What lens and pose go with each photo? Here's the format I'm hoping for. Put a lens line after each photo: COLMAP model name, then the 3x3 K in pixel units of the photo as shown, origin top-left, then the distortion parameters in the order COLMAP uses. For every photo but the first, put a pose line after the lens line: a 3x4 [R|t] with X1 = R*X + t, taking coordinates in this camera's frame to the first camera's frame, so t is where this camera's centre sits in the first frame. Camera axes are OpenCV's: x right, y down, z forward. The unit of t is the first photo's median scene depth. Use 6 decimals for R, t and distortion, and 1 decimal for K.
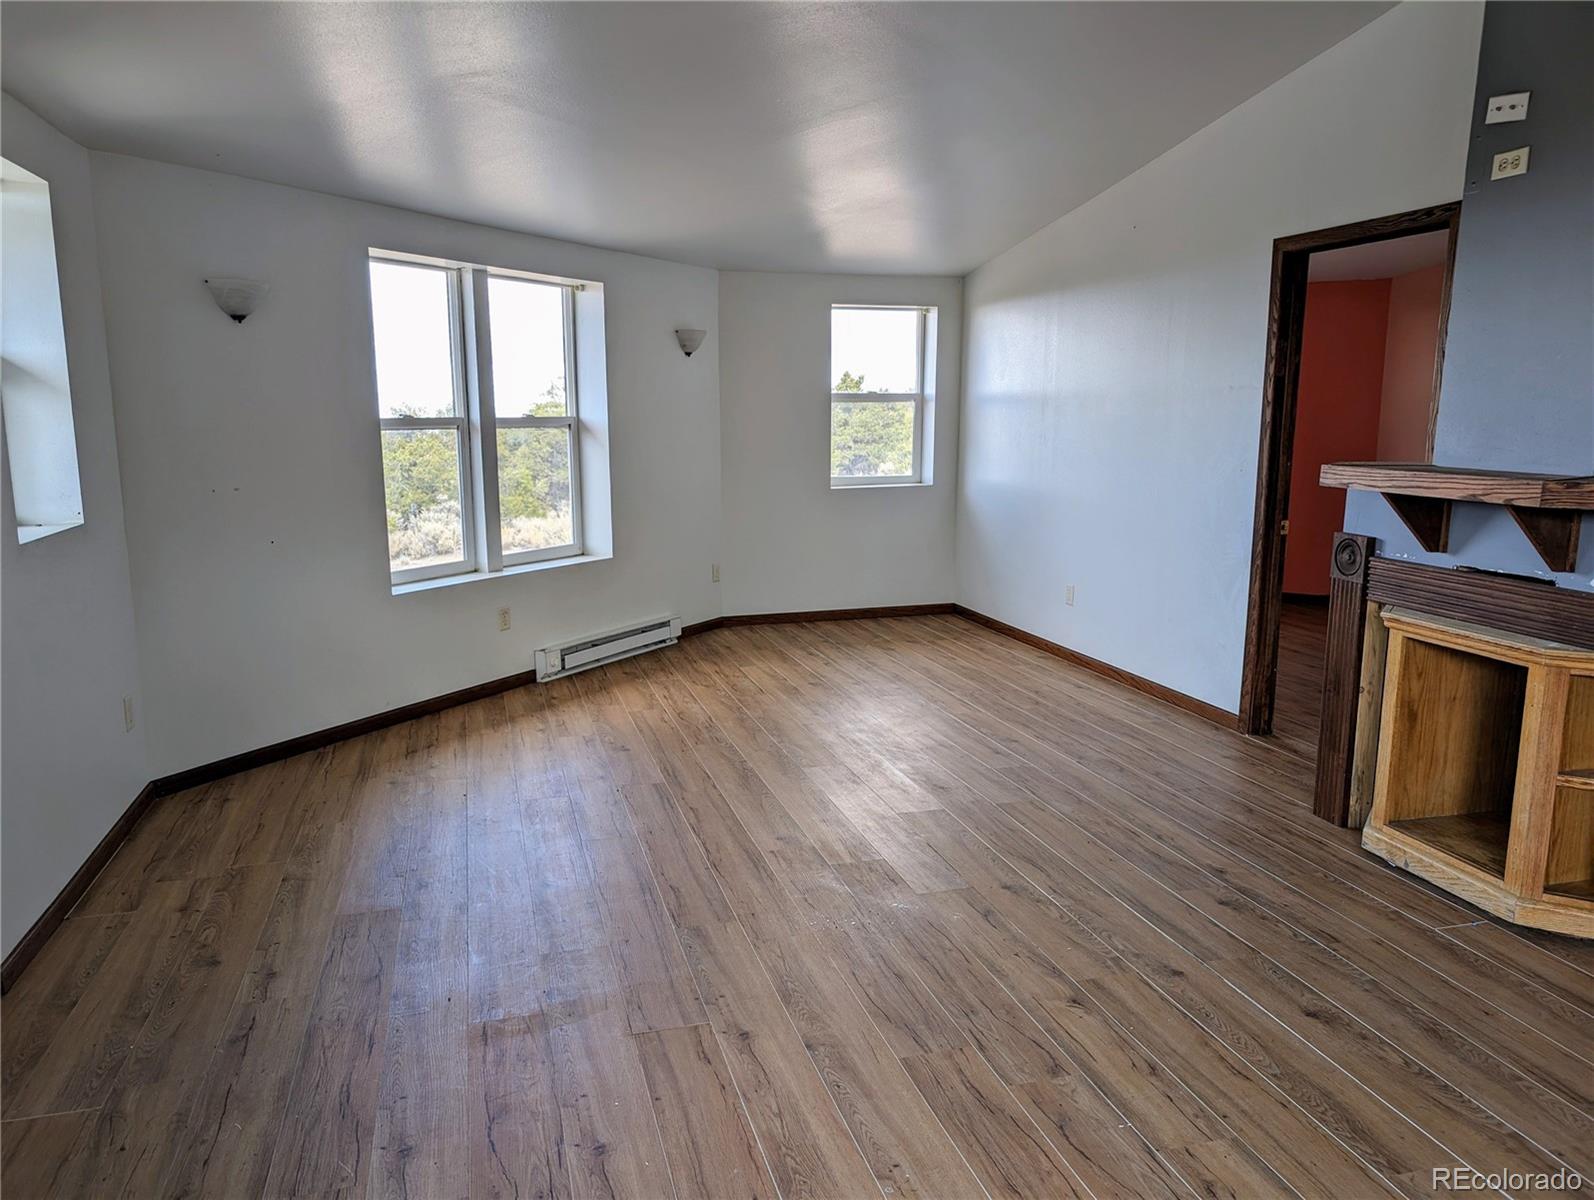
lens RADIAL K [[1141.4, 0, 796.9], [0, 1141.4, 602.4], [0, 0, 1]] dist [0.030963, 0.001902]
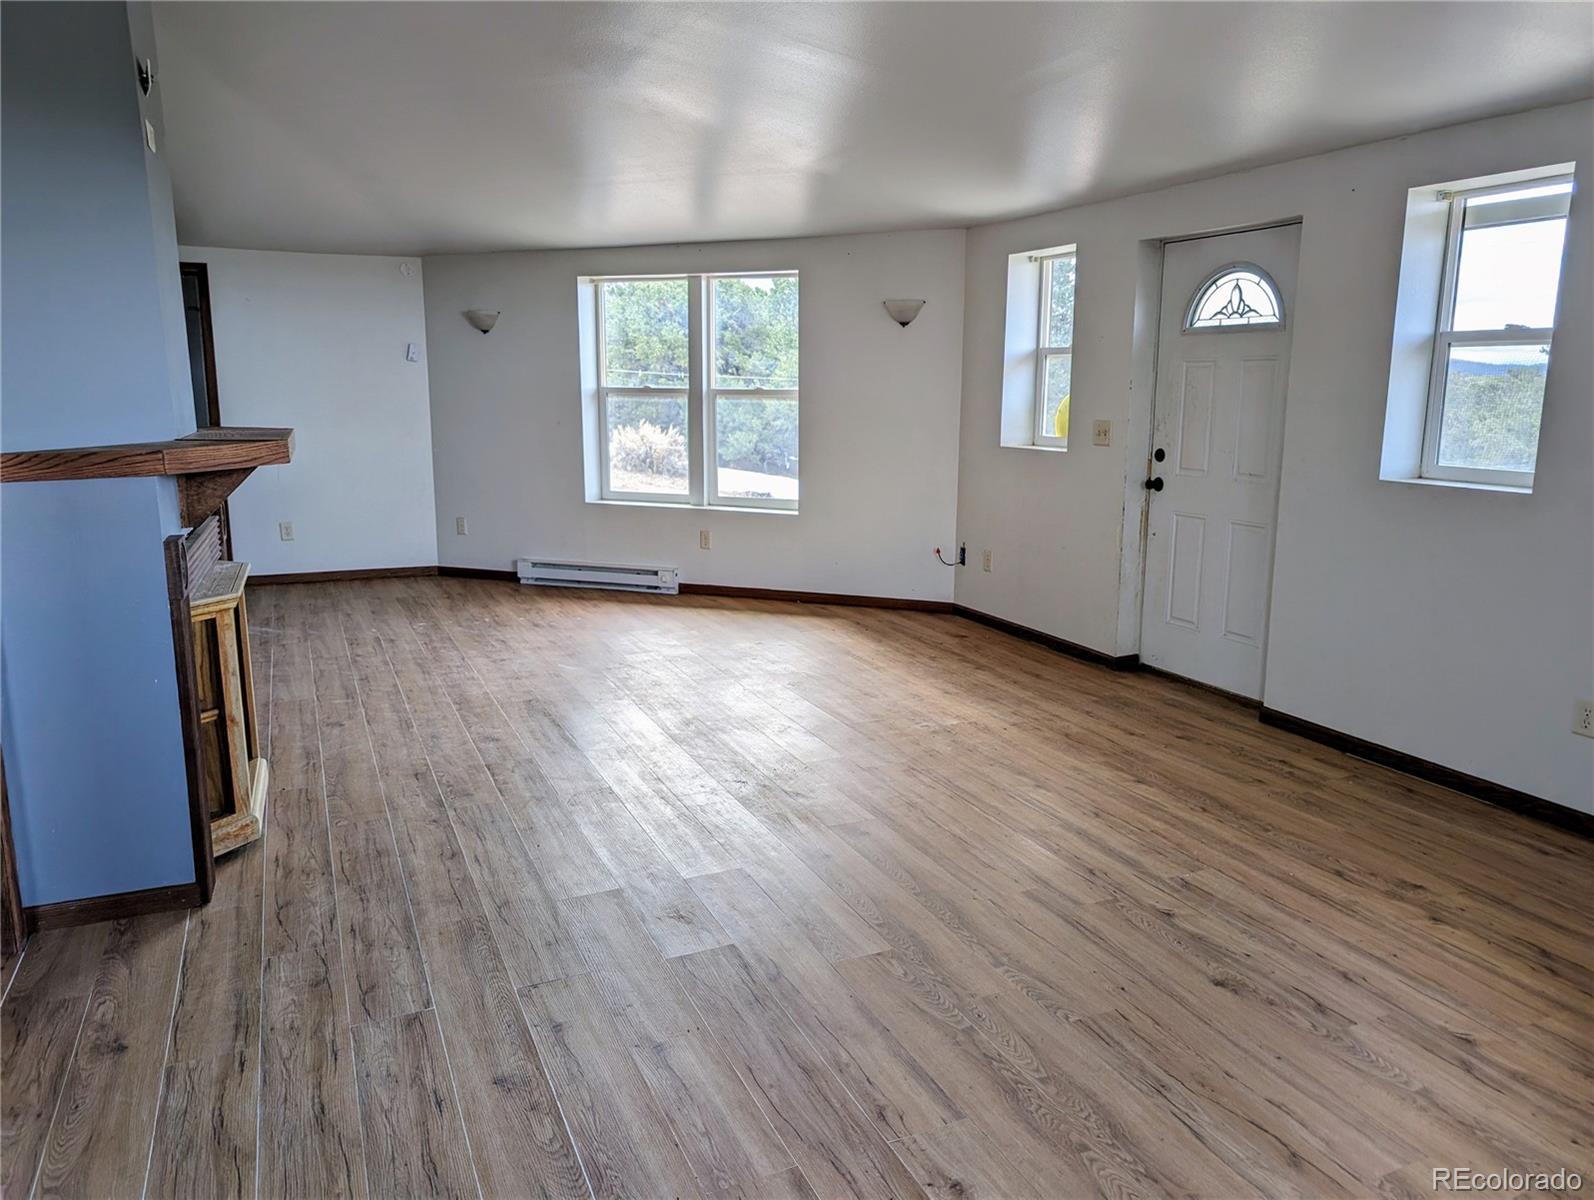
lens RADIAL K [[1141.4, 0, 796.3], [0, 1141.4, 598.1], [0, 0, 1]] dist [0.030963, 0.001902]
pose [[-0.990262, 0.023863, -0.137157, 0.159682], [-0.026931, 0.933755, 0.356898, -0.298954], [0.136588, 0.357116, -0.924019, 1.711421]]
